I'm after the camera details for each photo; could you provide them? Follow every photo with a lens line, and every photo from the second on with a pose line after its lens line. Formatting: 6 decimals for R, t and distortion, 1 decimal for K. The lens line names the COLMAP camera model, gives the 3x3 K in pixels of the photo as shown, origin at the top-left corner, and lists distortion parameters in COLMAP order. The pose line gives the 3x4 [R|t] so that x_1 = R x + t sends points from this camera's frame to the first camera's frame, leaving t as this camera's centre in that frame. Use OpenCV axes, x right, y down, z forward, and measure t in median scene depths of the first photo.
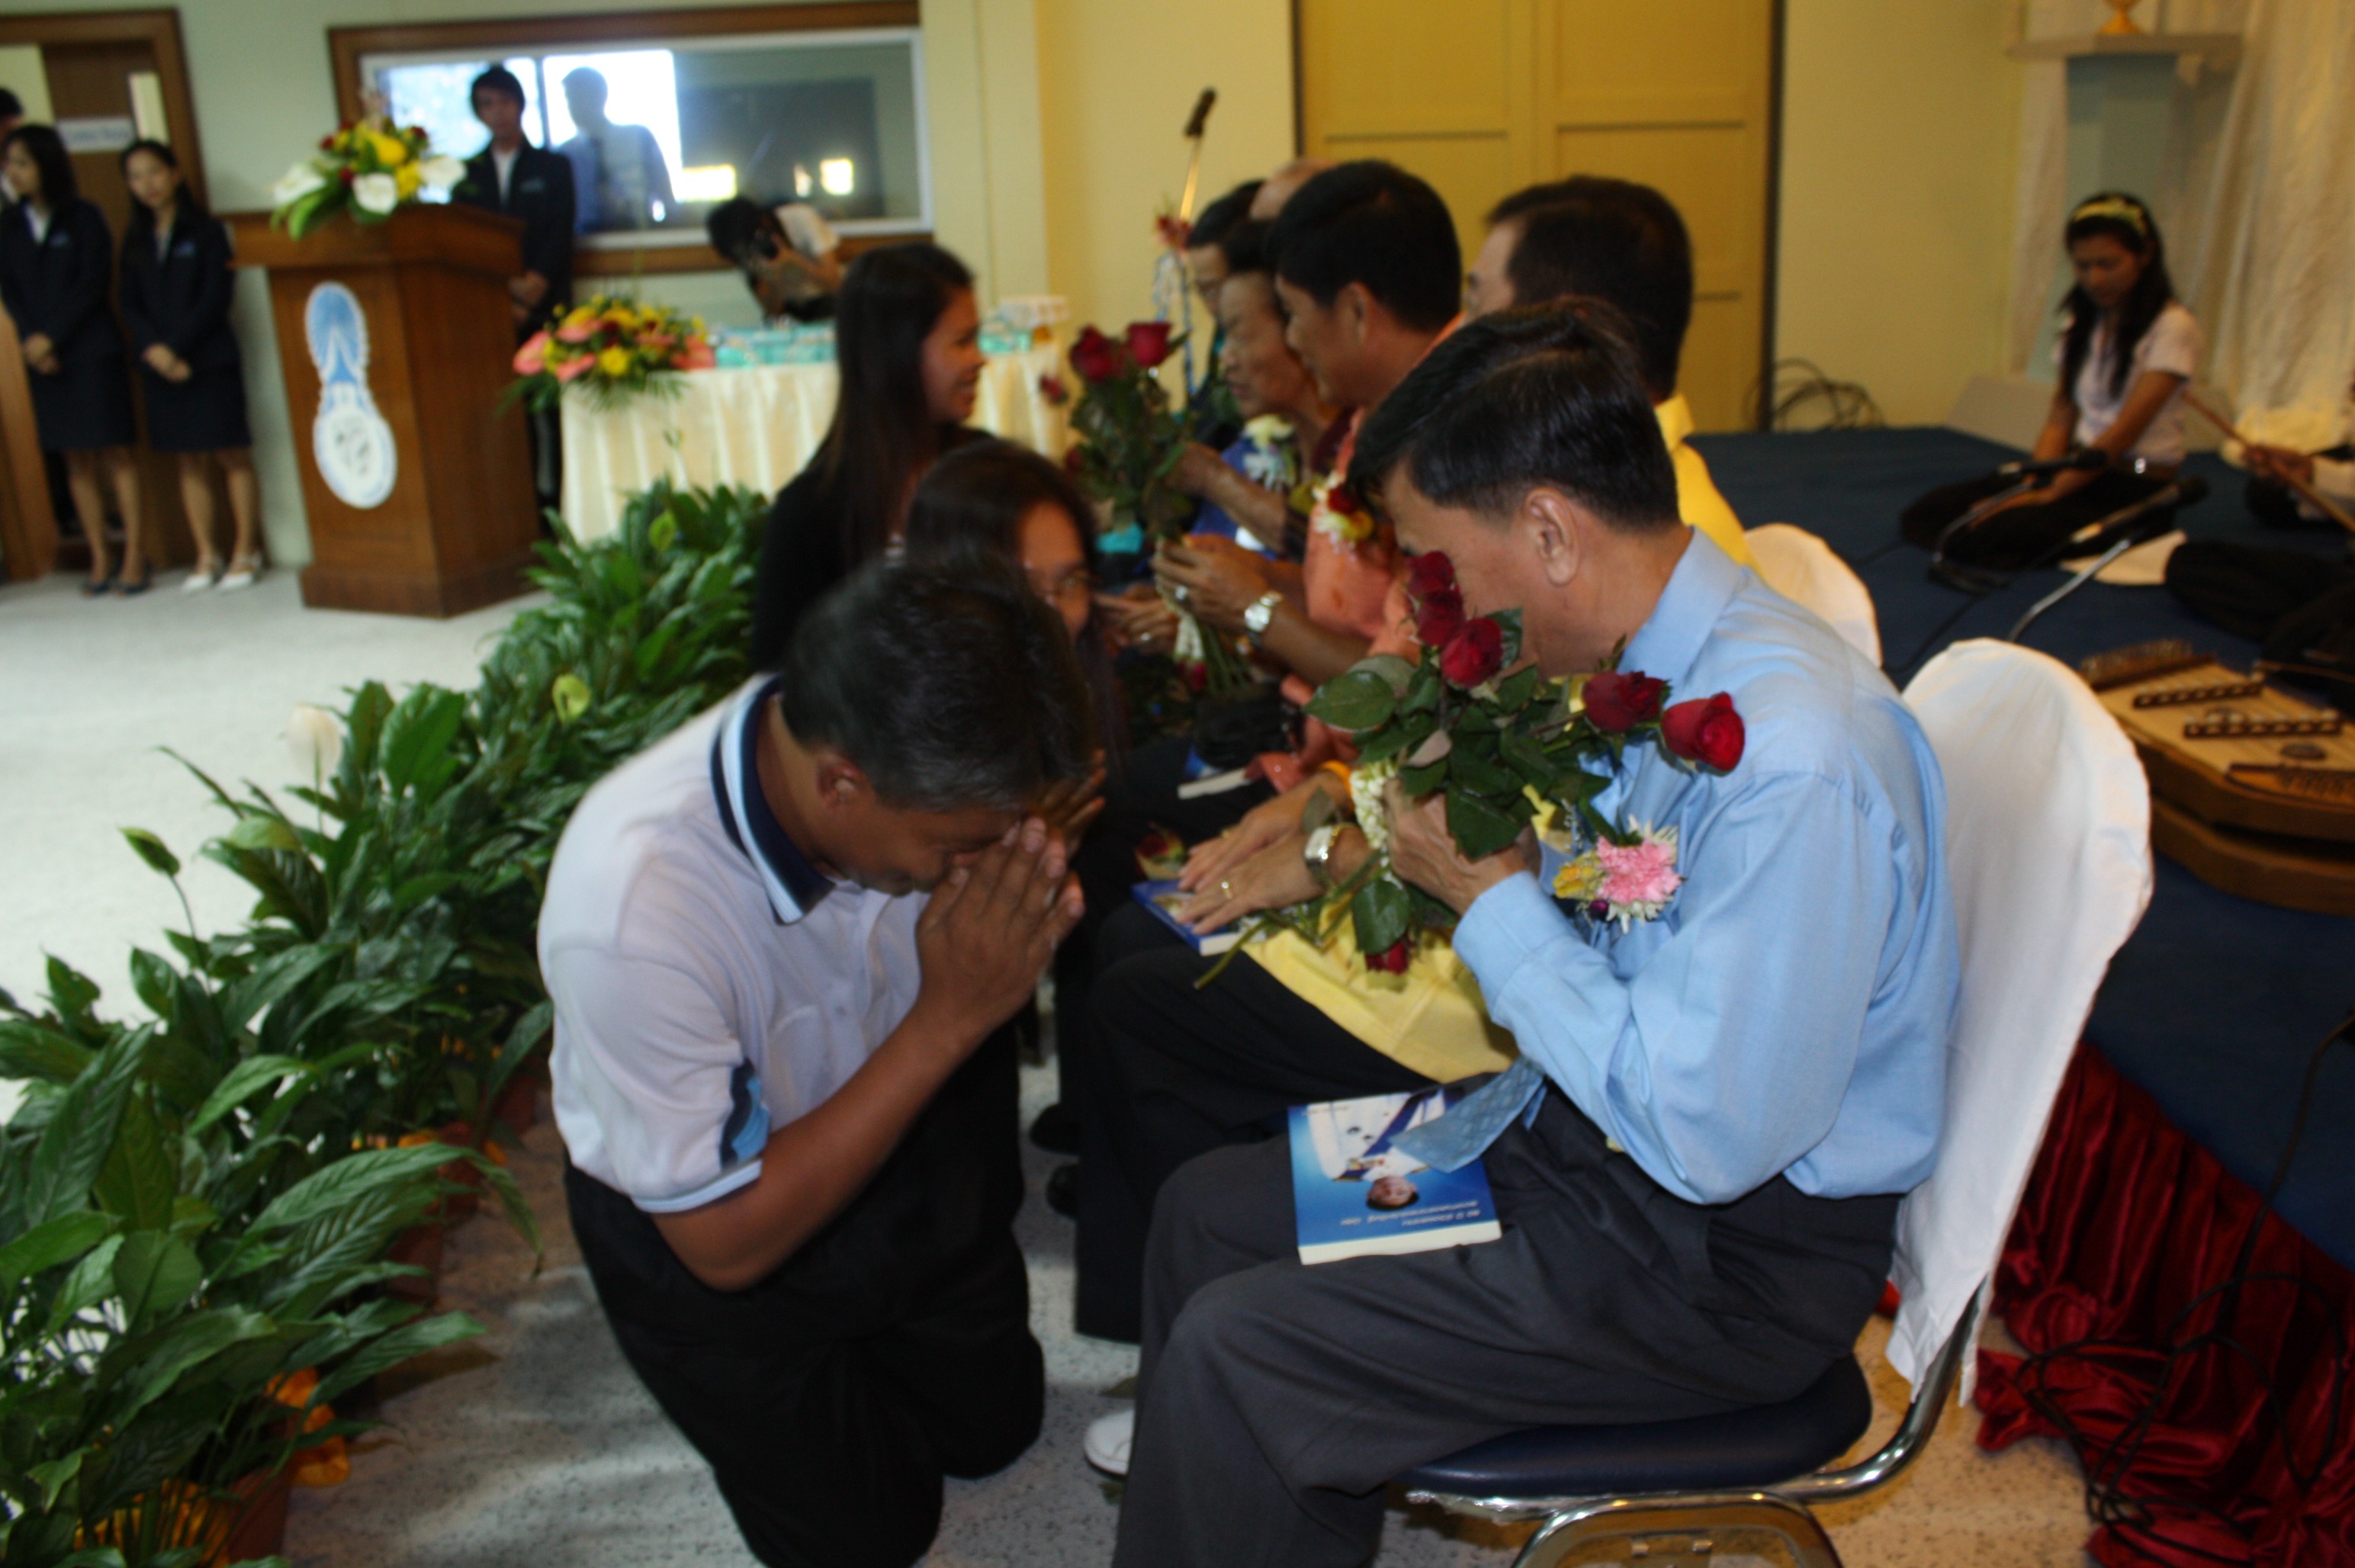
lens RADIAL K [[1957.6, 0, 1179.6], [0, 1957.6, 783.7], [0, 0, 1]] dist [-0.175772, 0.151190]
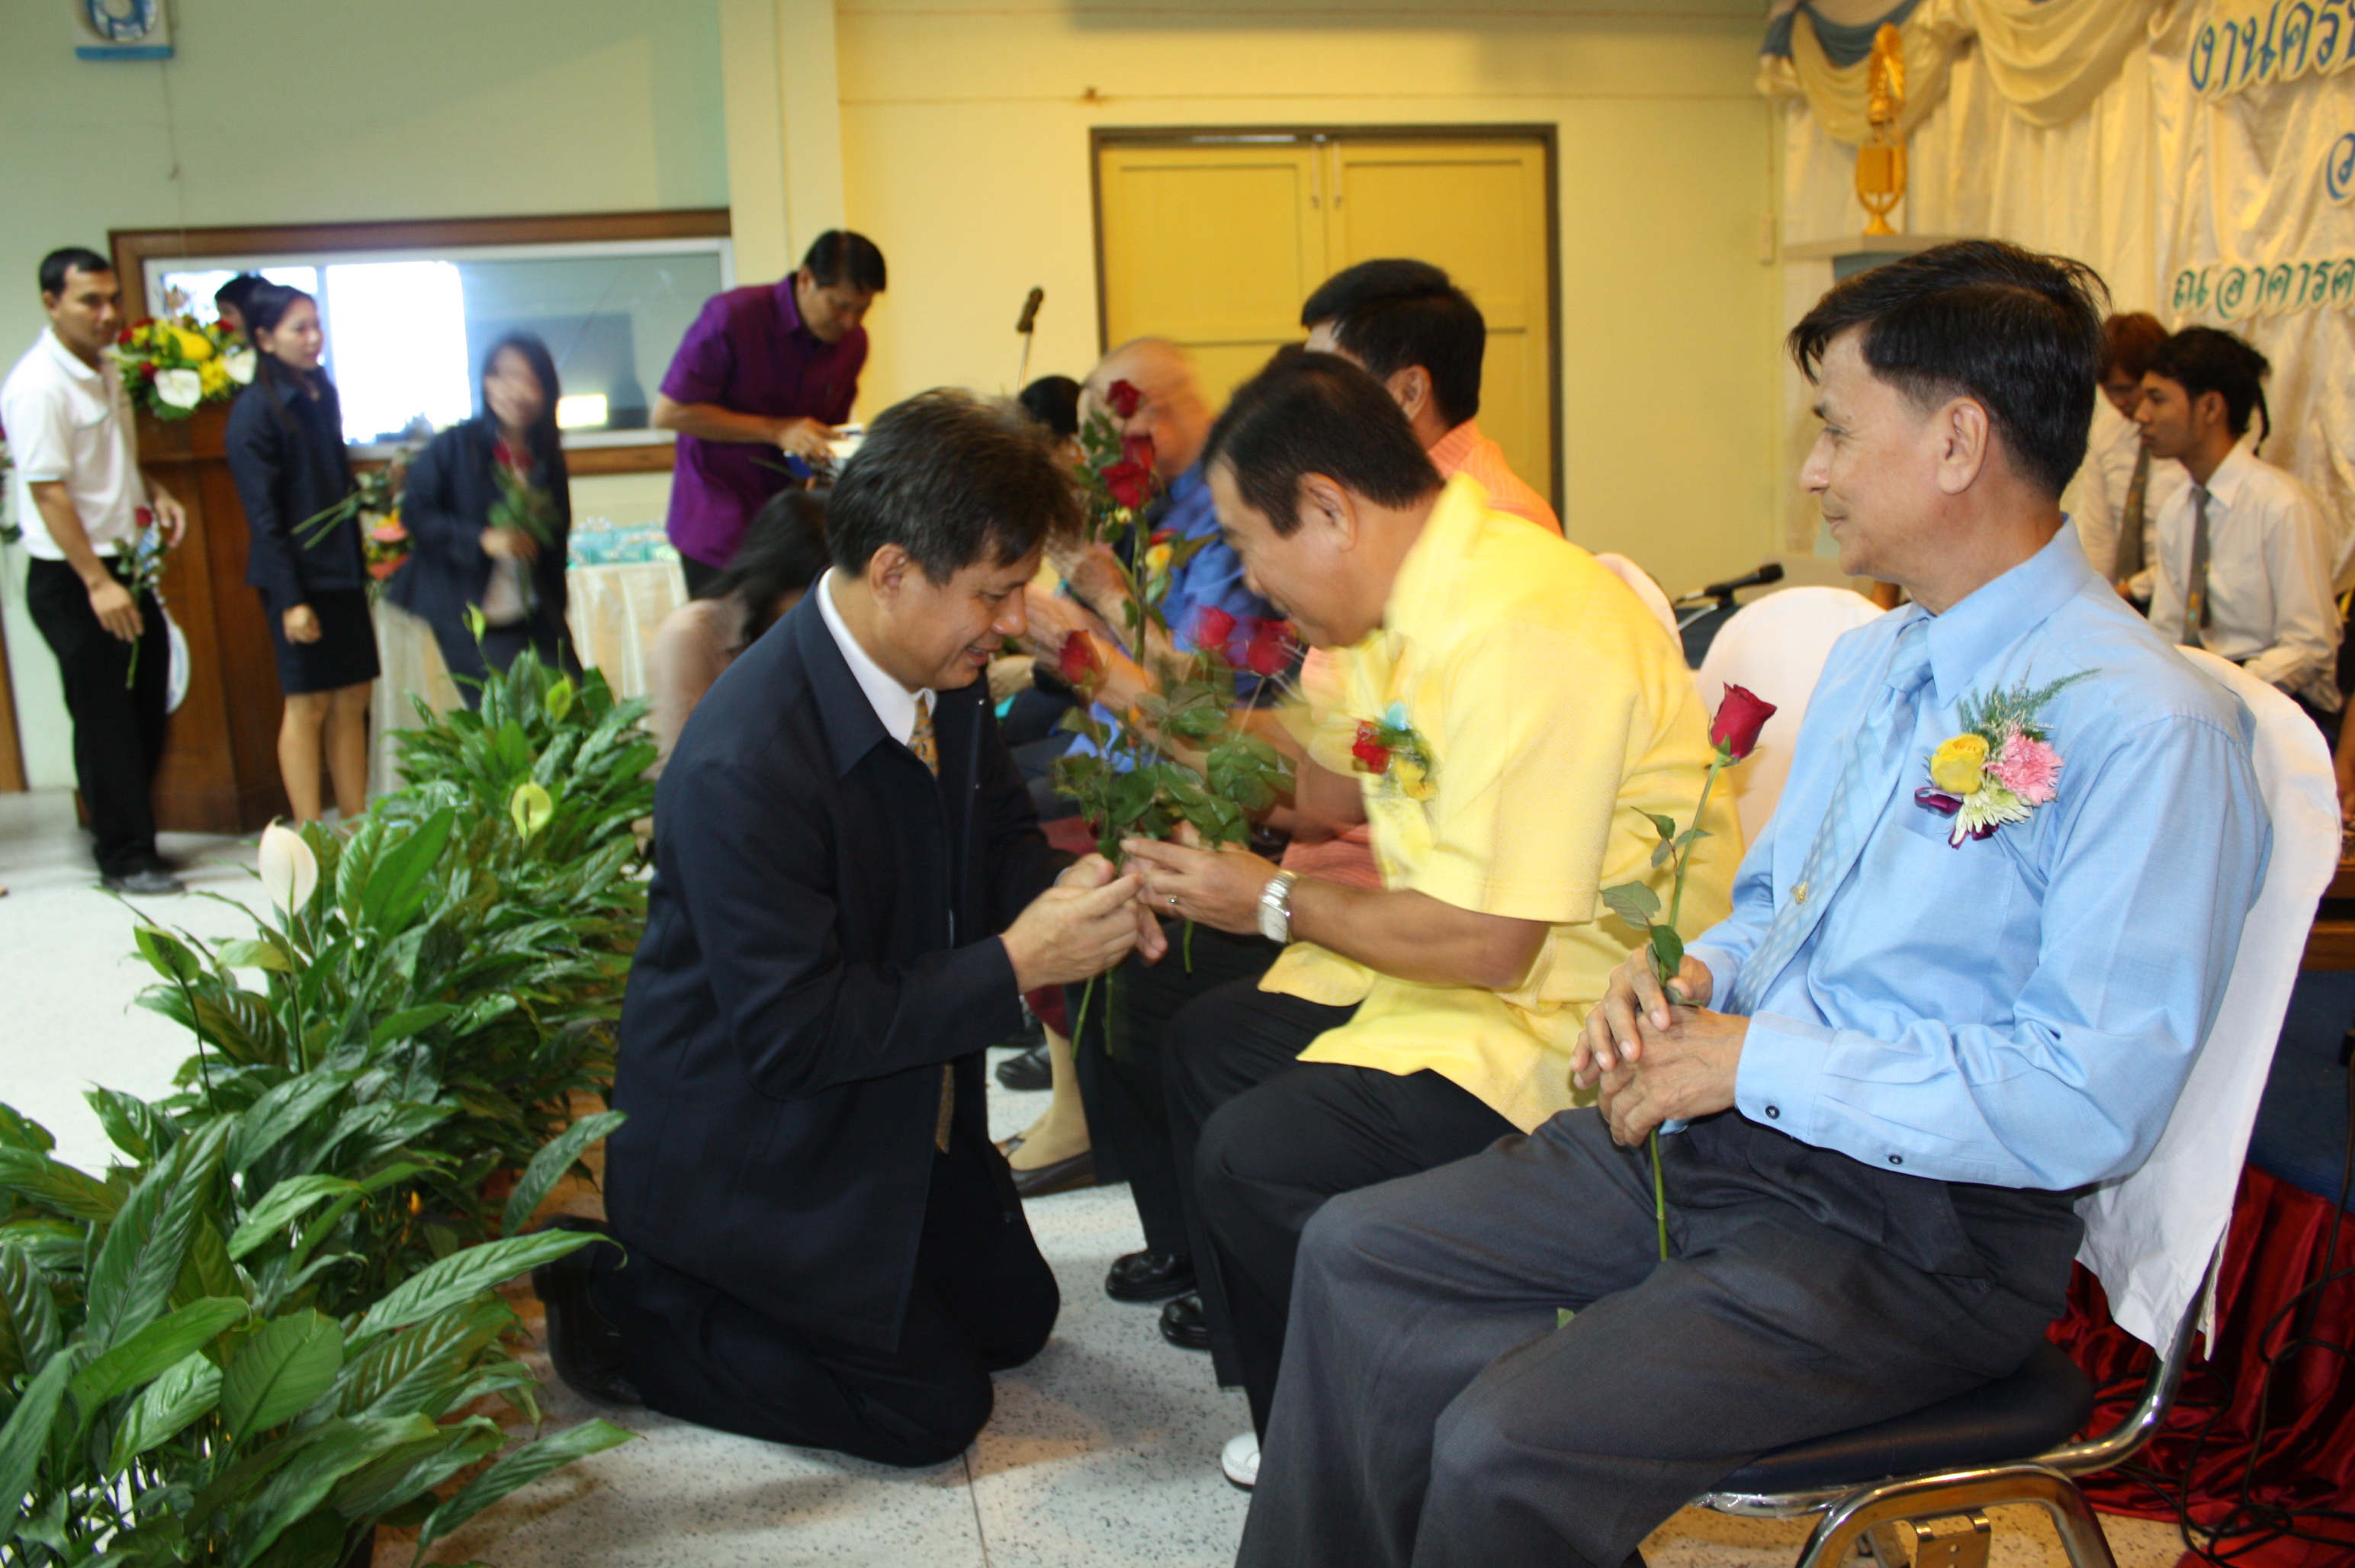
lens RADIAL K [[1966.0, 0, 1177.4], [0, 1966.0, 779.2], [0, 0, 1]] dist [-0.167620, 0.142148]
pose [[0.989753, -0.029425, 0.139724, -0.141693], [0.047109, 0.991038, -0.124997, 0.065468], [-0.134794, 0.130299, 0.982269, 0.022383]]
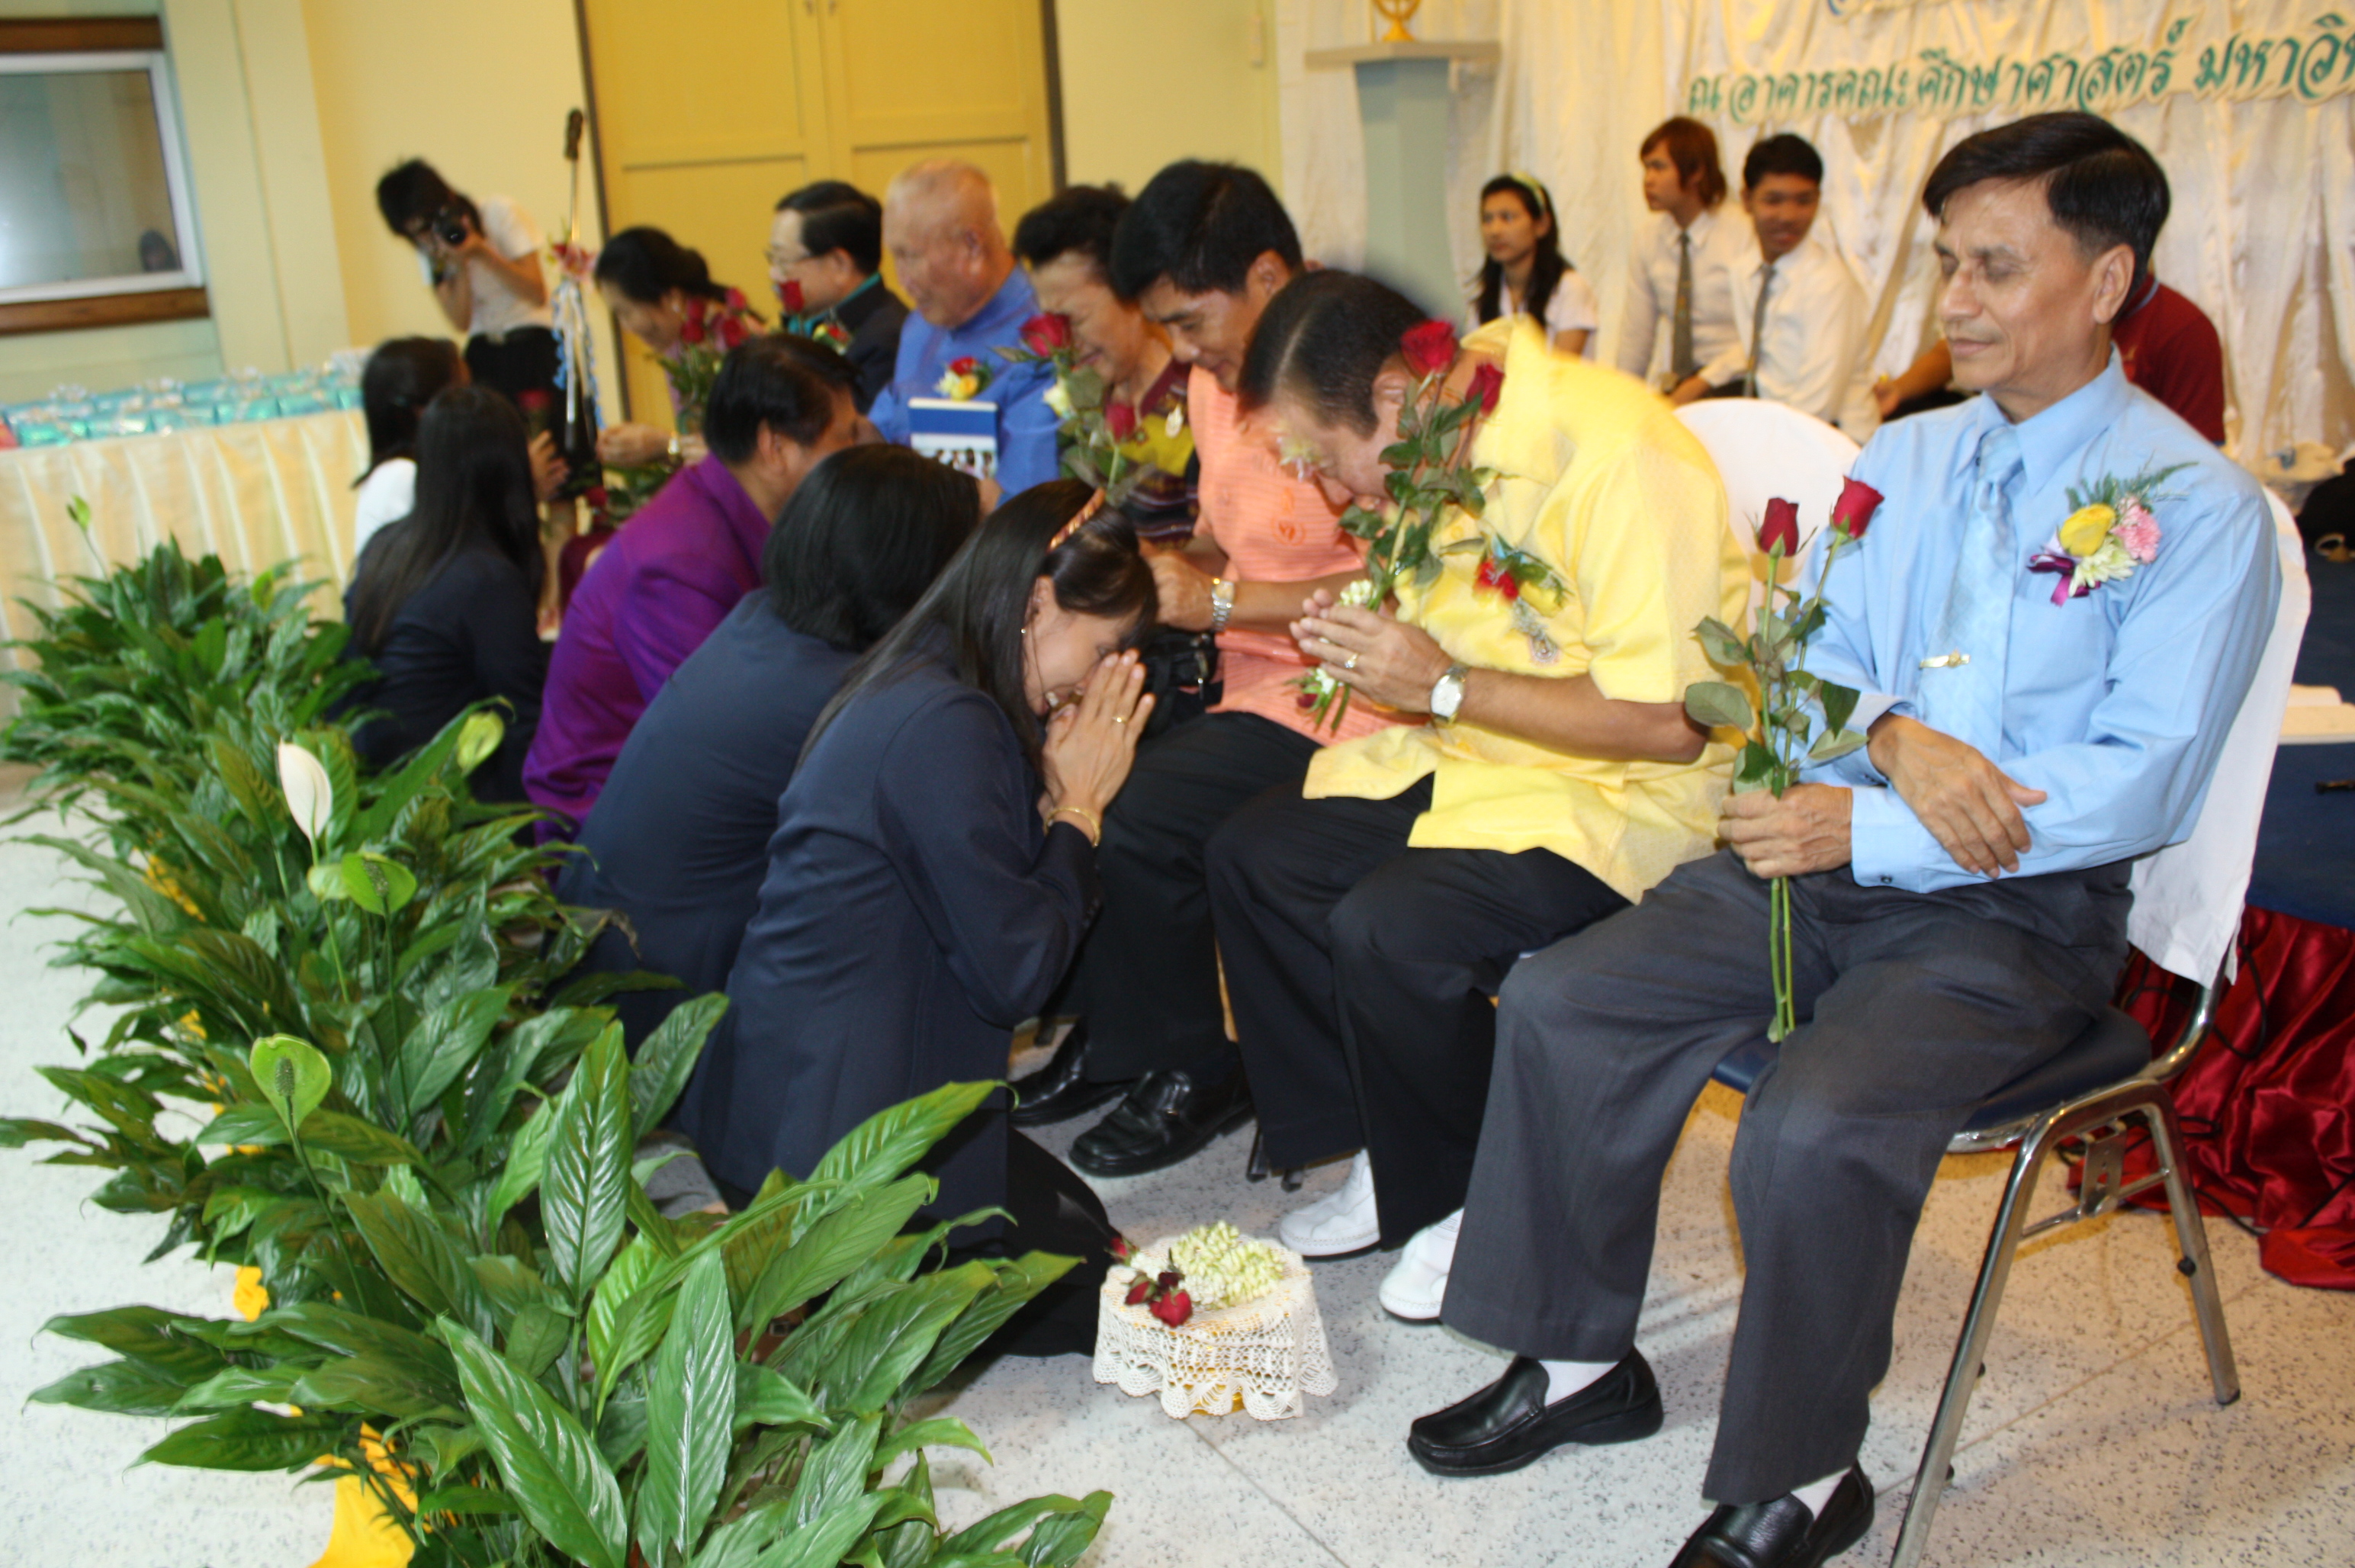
lens RADIAL K [[2074.4, 0, 1172.9], [0, 2074.4, 780.0], [0, 0, 1]] dist [-0.161812, 0.151464]
pose [[0.889027, -0.141740, 0.435362, -0.458167], [0.161312, 0.986870, -0.008111, 0.041001], [-0.428496, 0.077440, 0.900219, 0.015879]]
